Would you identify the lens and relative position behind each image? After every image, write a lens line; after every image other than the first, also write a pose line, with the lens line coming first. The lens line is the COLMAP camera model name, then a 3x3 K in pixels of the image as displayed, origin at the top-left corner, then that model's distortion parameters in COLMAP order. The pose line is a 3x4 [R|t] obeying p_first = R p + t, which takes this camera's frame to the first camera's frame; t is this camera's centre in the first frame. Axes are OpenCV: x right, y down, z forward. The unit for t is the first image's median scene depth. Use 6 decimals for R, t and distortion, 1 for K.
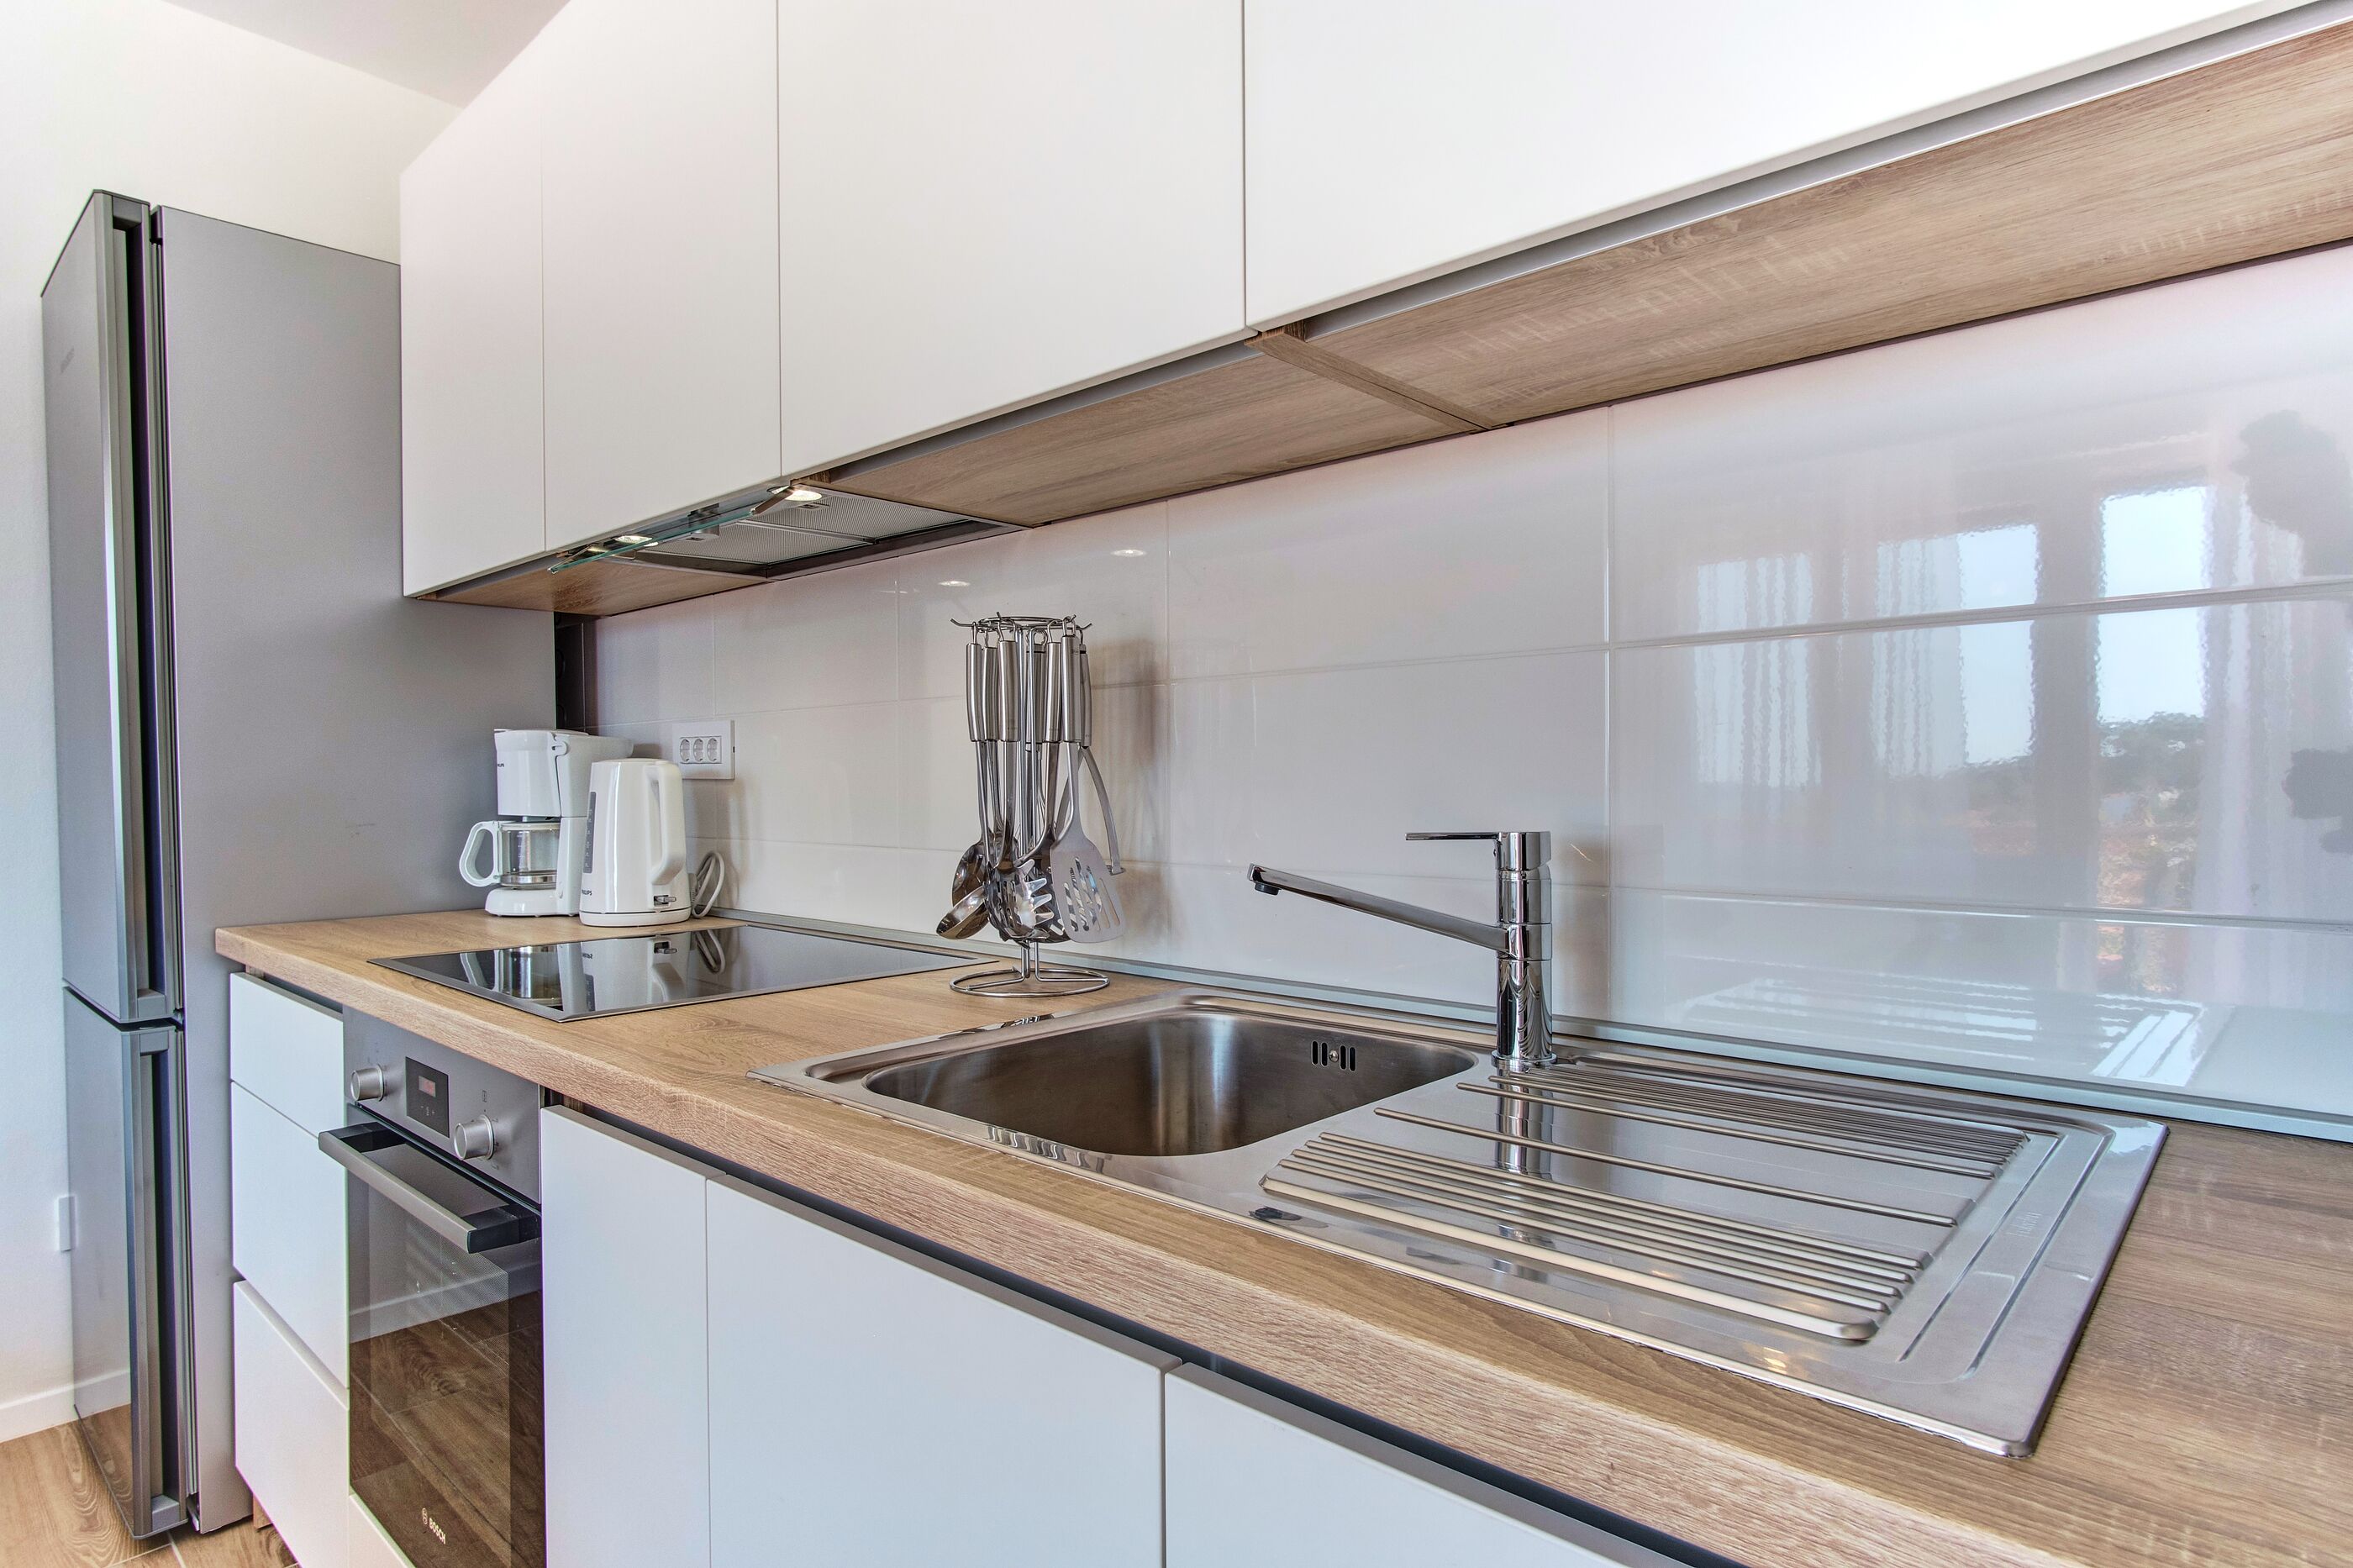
lens RADIAL K [[1260.7, 0, 1168.6], [0, 1260.7, 795.2], [0, 0, 1]] dist [-0.004817, -0.000116]
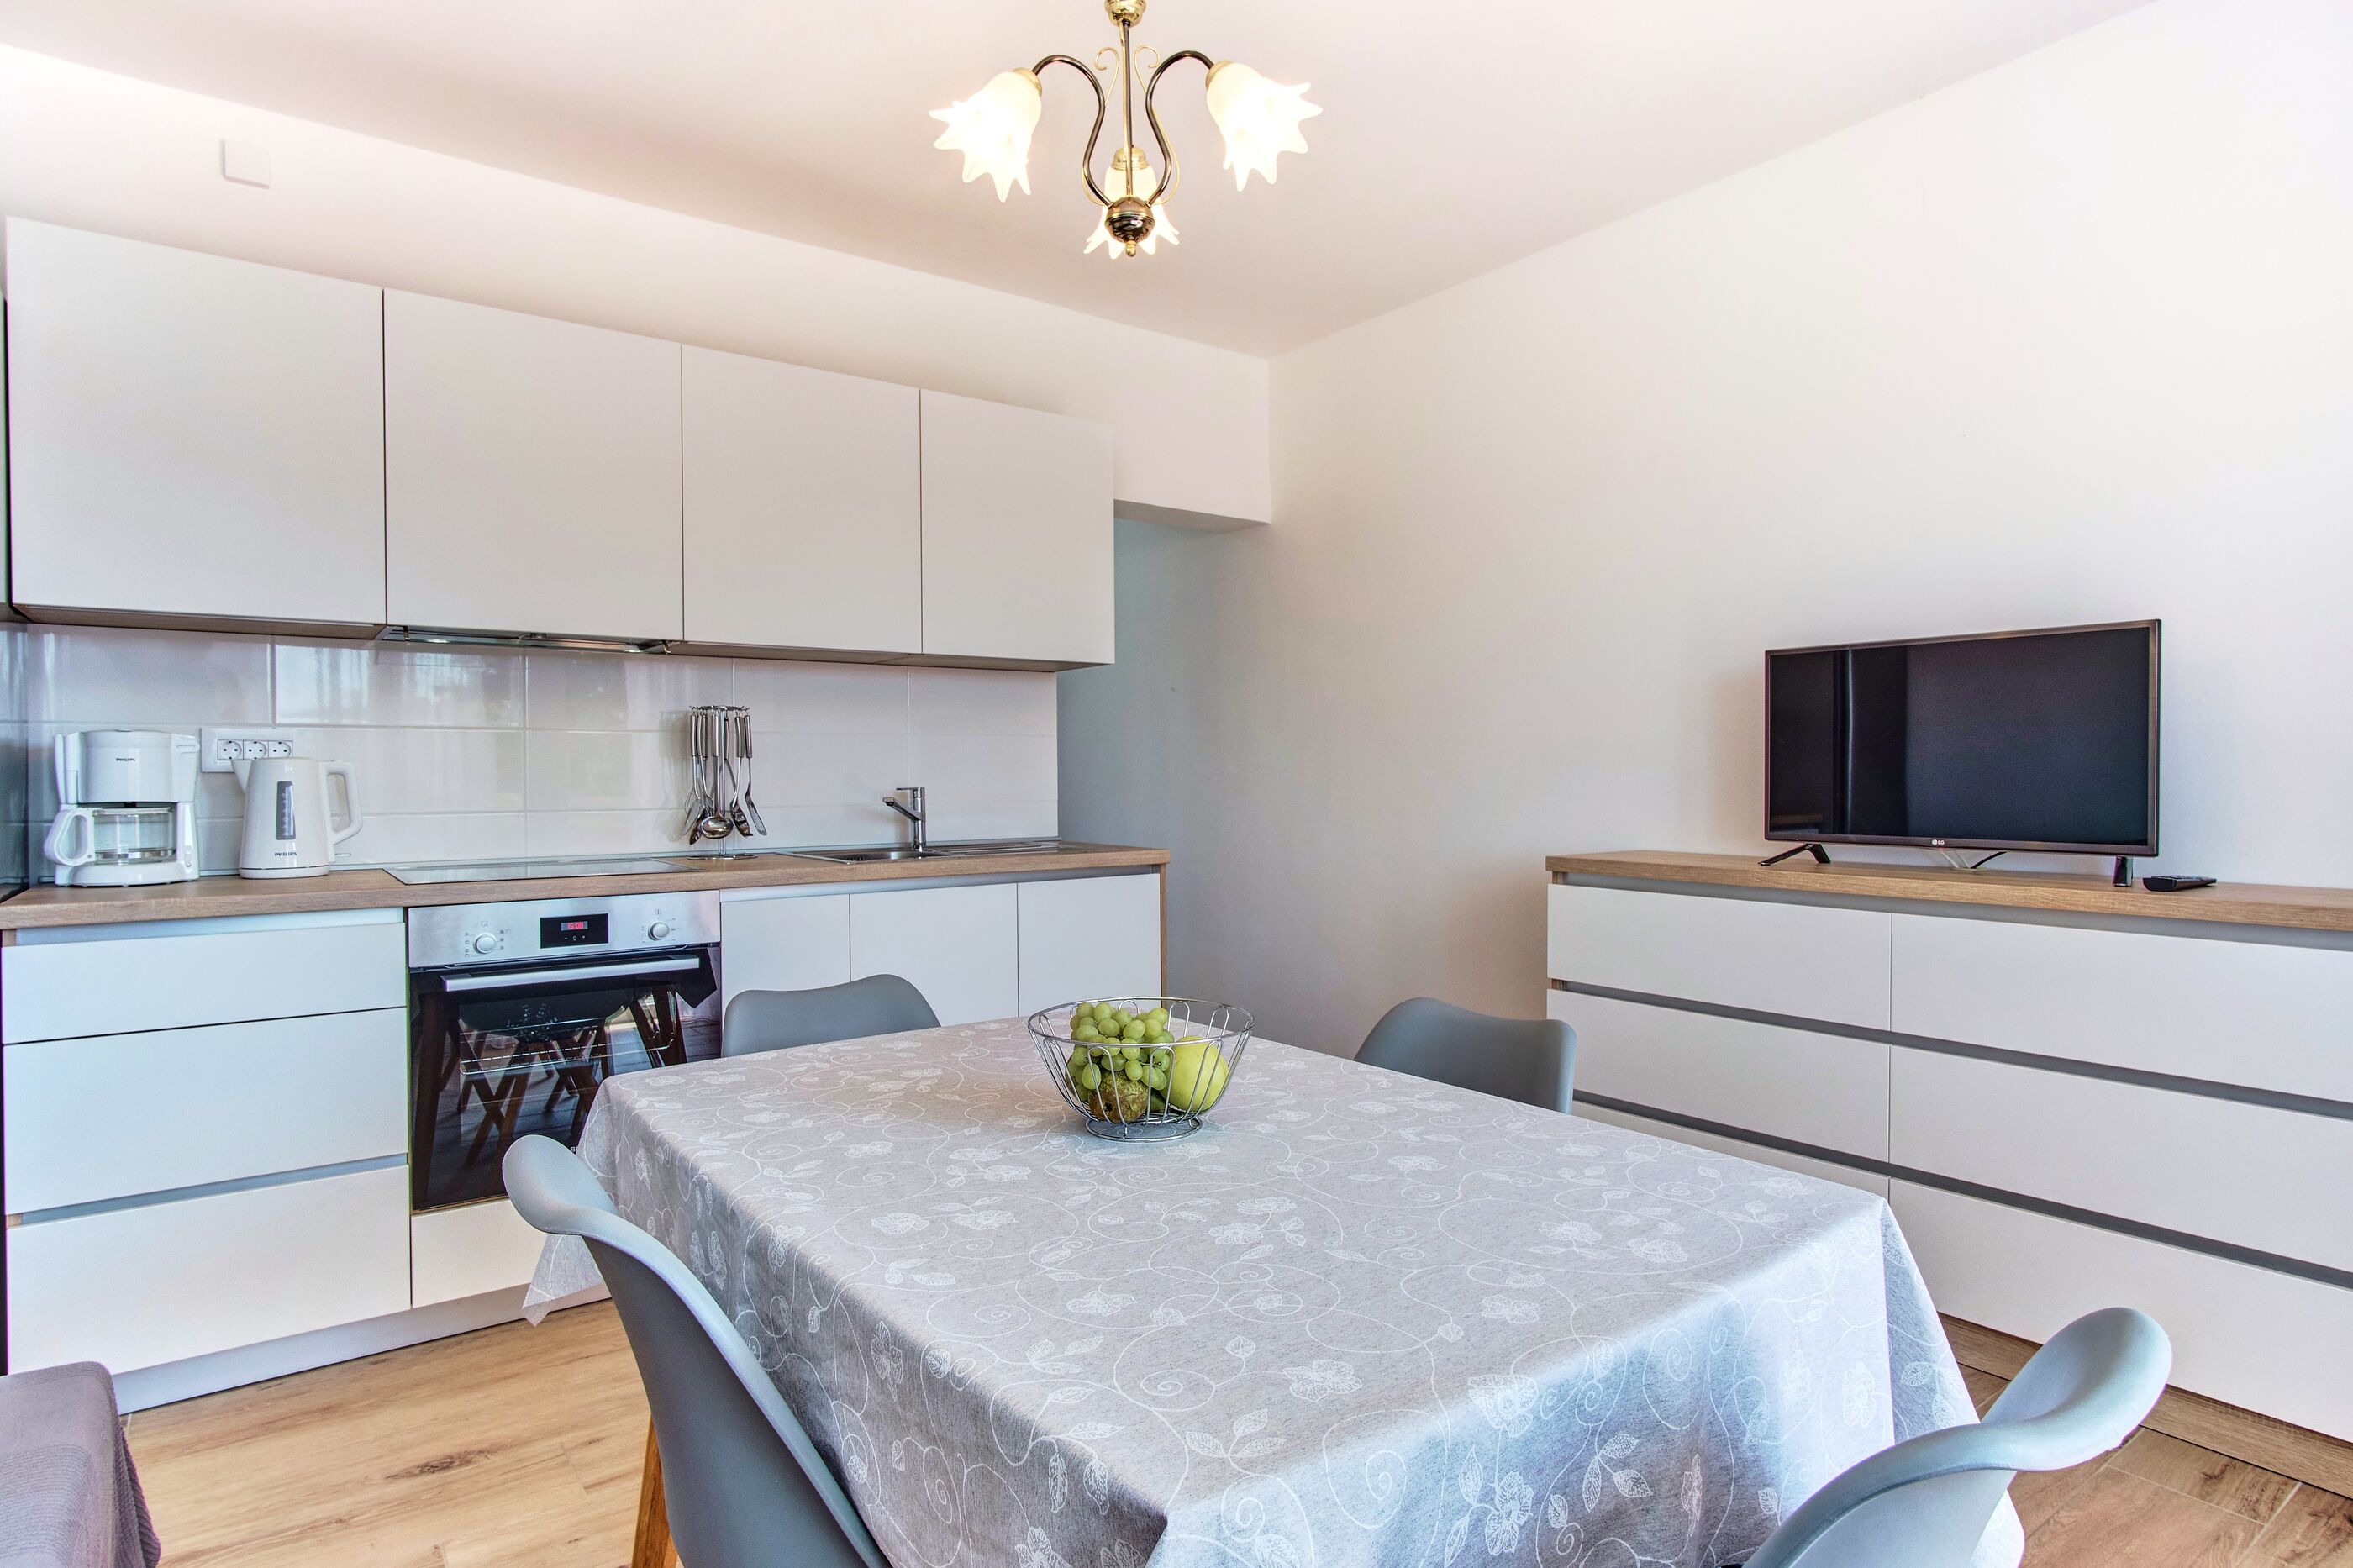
lens RADIAL K [[1260.7, 0, 1168.6], [0, 1260.7, 795.2], [0, 0, 1]] dist [-0.004817, -0.000116]
pose [[0.189509, -0.010338, 0.981825, -1.500845], [0.012567, 0.999888, 0.008103, 0.012831], [-0.981799, 0.010803, 0.189618, -0.187390]]
